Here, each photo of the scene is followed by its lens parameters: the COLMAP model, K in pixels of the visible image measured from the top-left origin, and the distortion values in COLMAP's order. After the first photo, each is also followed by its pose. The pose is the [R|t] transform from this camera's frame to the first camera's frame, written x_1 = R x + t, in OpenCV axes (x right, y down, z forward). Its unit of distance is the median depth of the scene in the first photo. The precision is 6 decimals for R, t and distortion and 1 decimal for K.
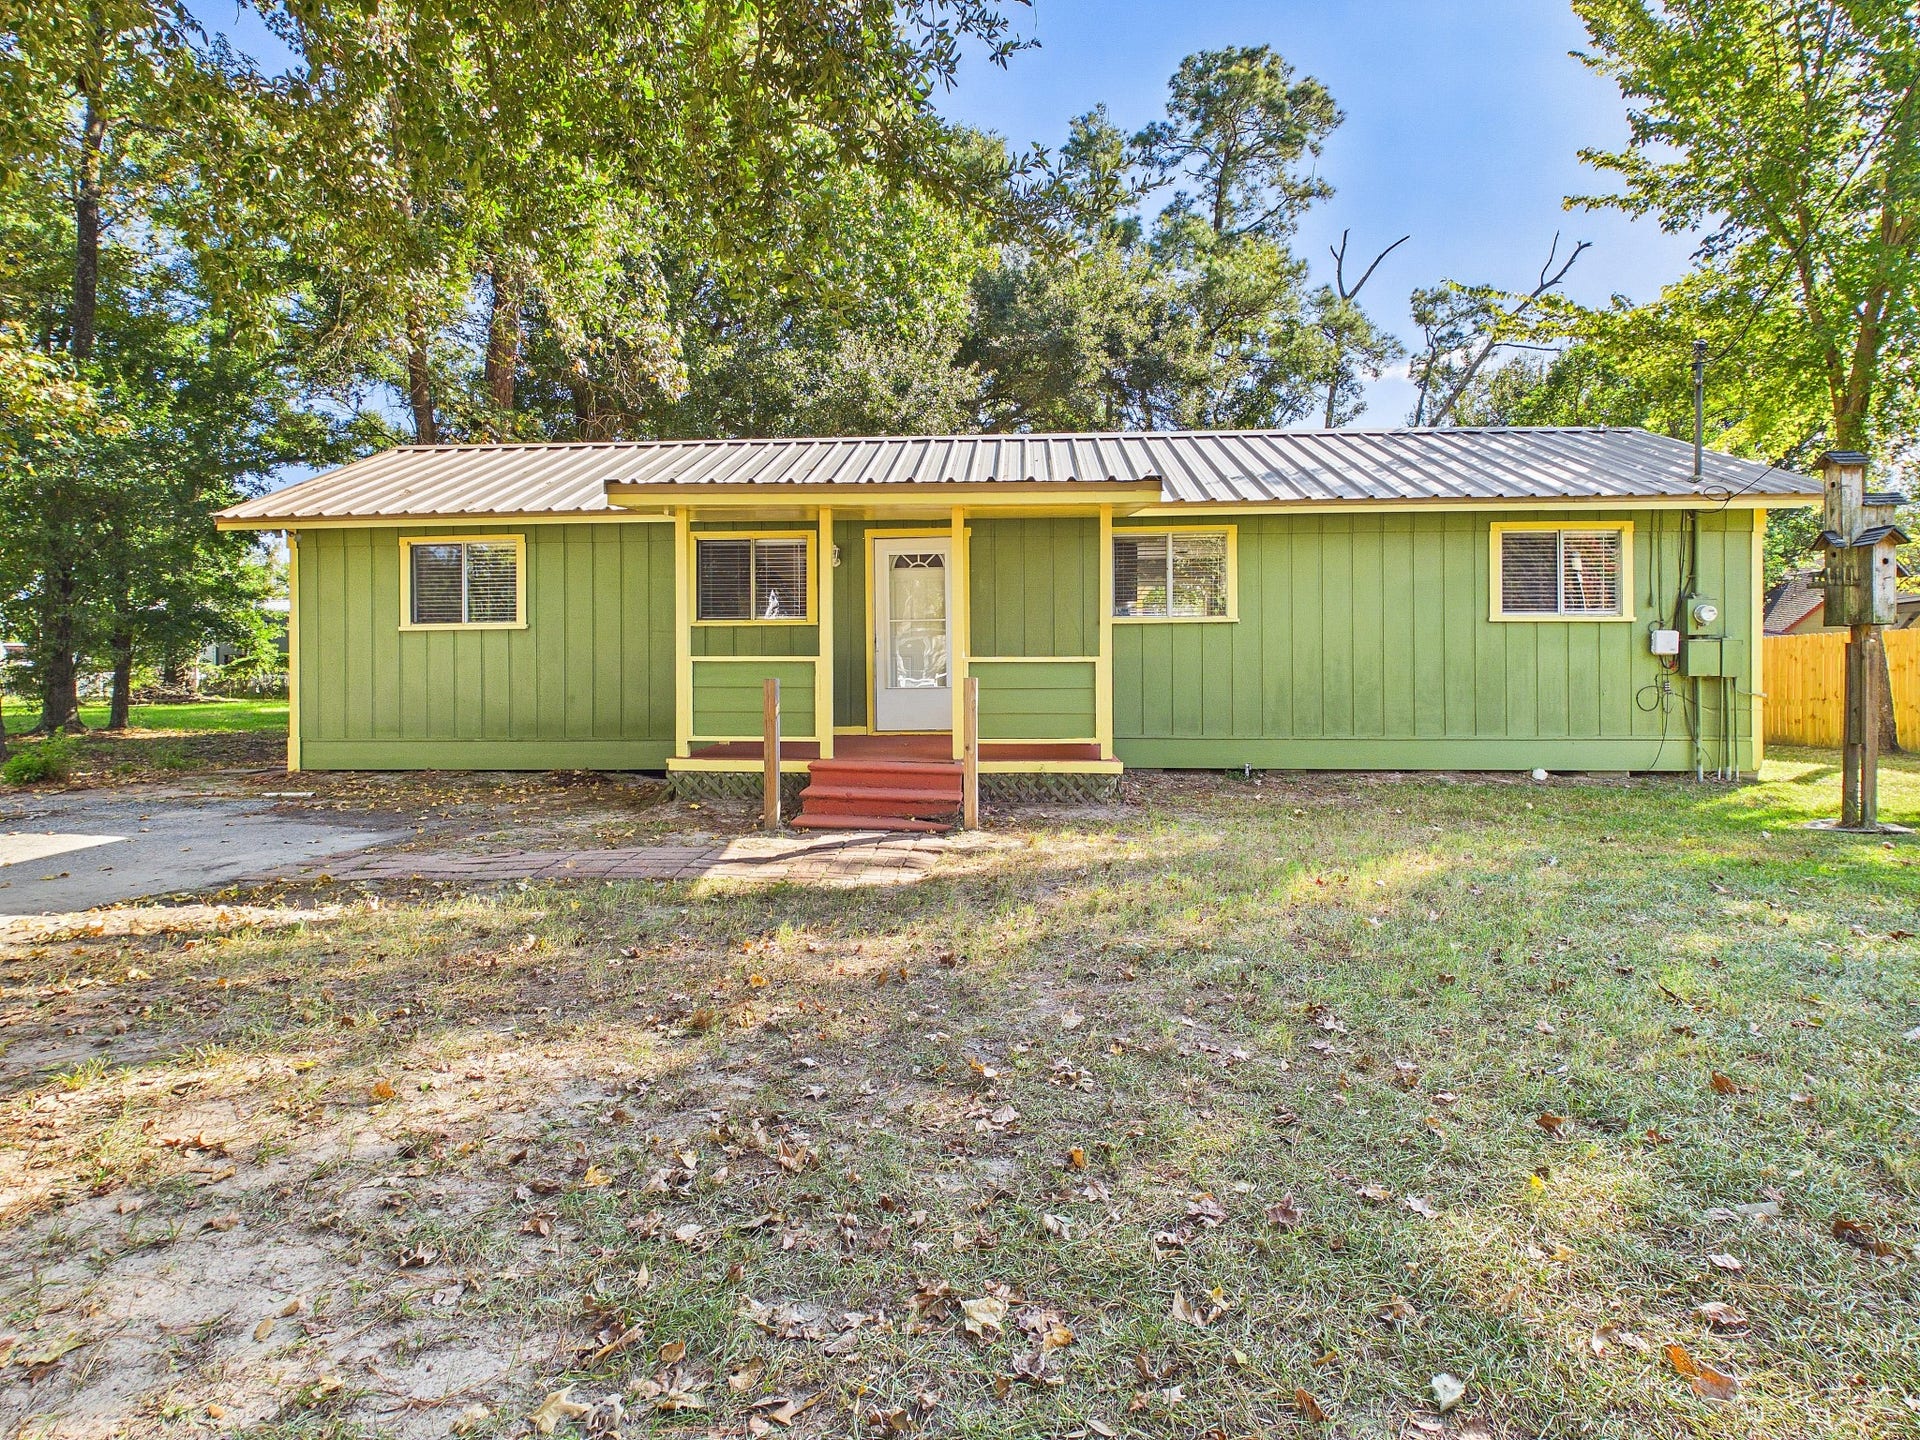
lens RADIAL K [[985.8, 0, 954.4], [0, 985.8, 679.6], [0, 0, 1]] dist [0.000203, 0.000034]
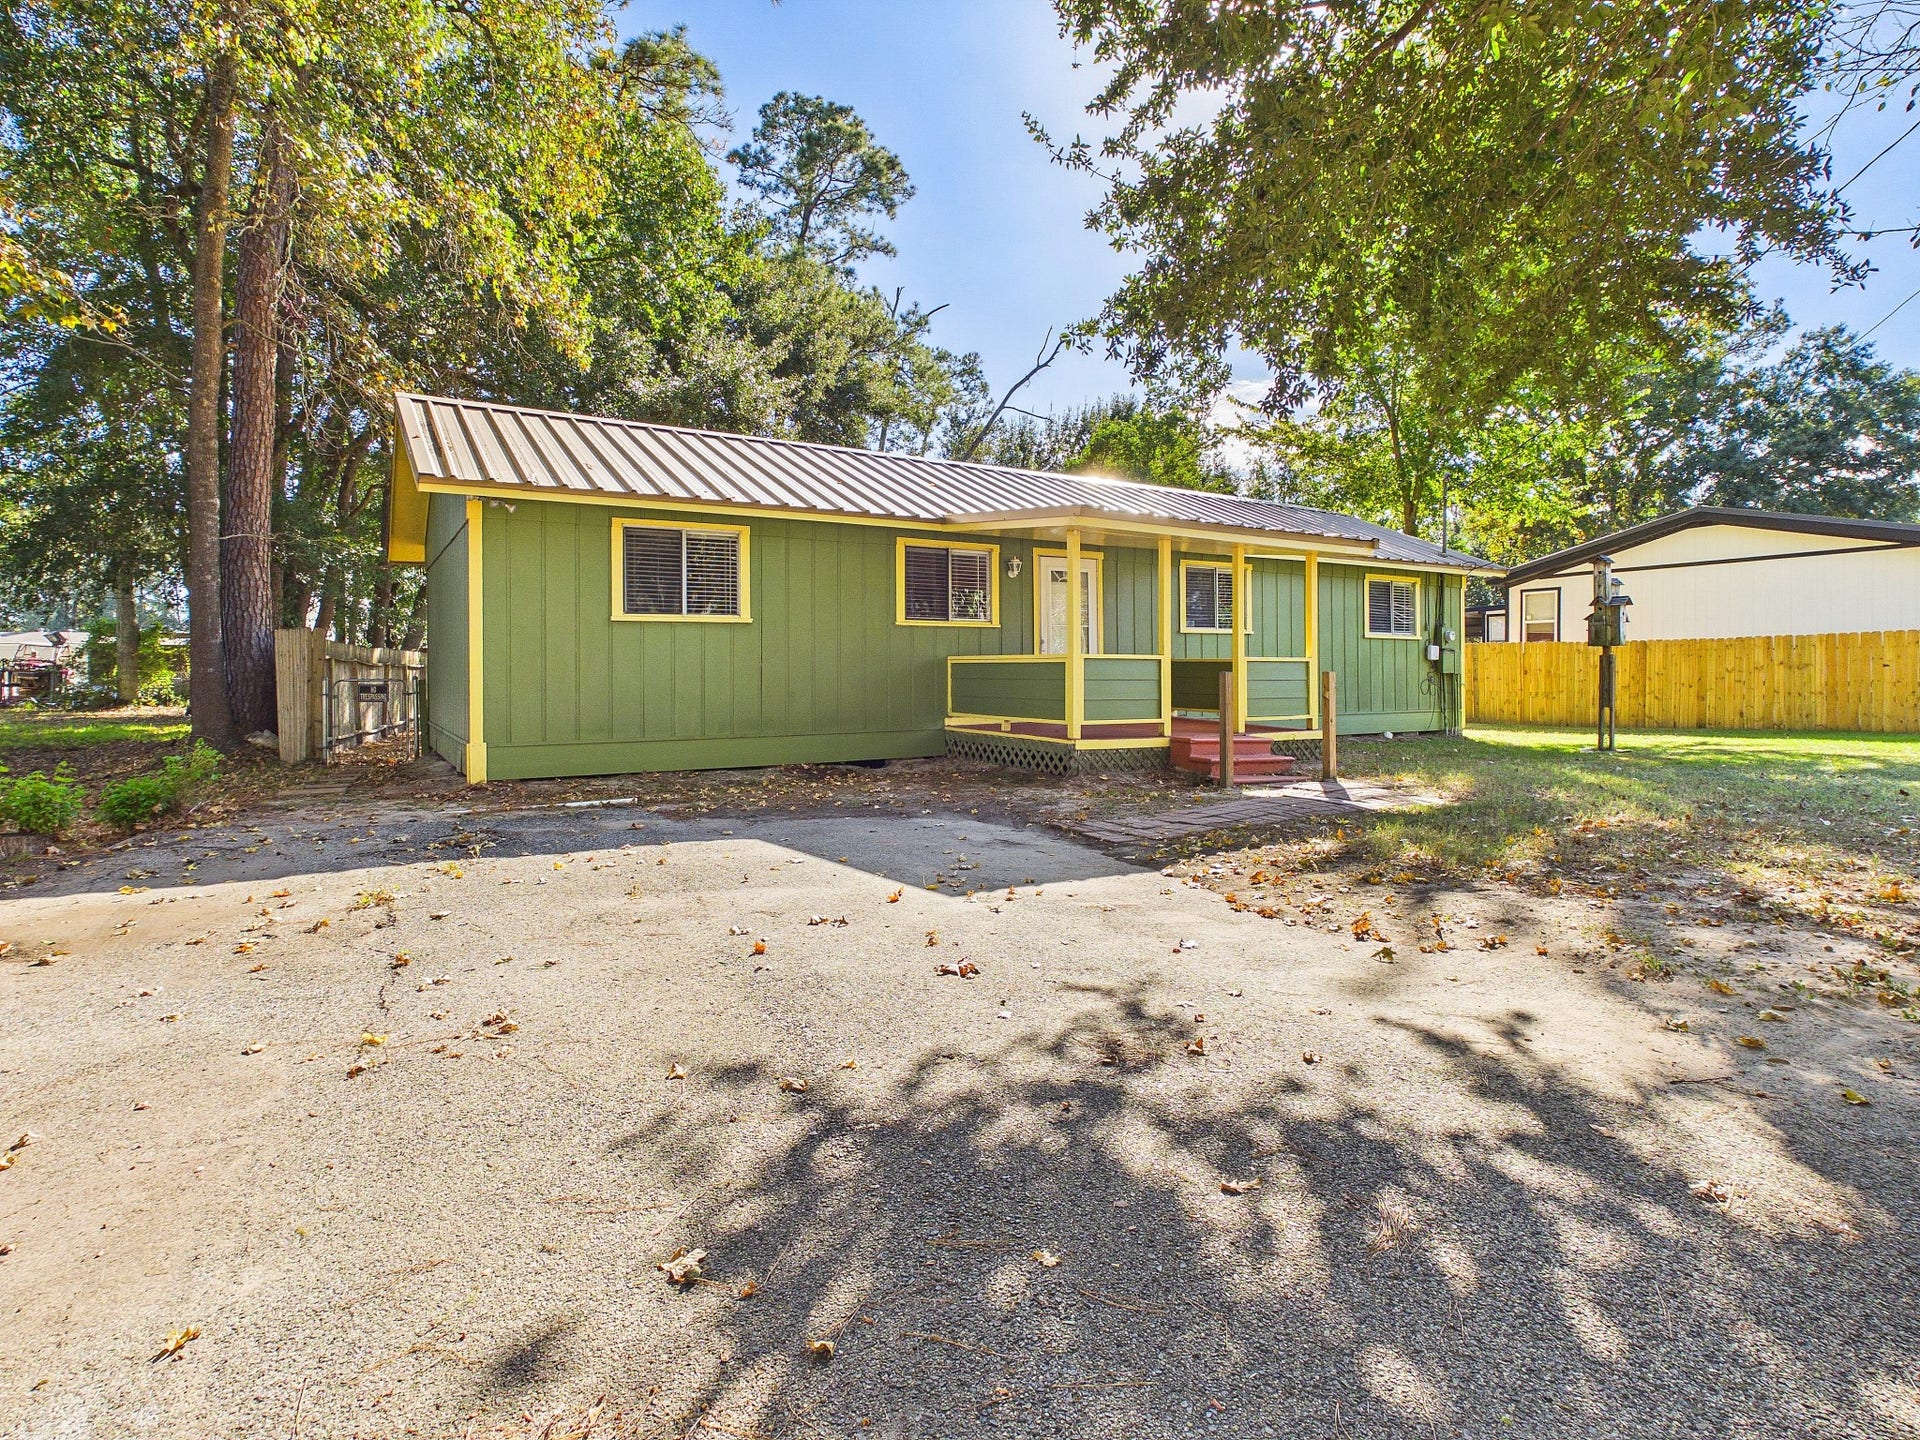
lens RADIAL K [[985.8, 0, 954.4], [0, 985.8, 679.6], [0, 0, 1]] dist [0.000203, 0.000034]
pose [[0.832543, -0.001283, 0.553958, -0.813203], [0.002799, 0.999994, -0.001891, 0.007469], [-0.553953, 0.003125, 0.832542, 0.070625]]
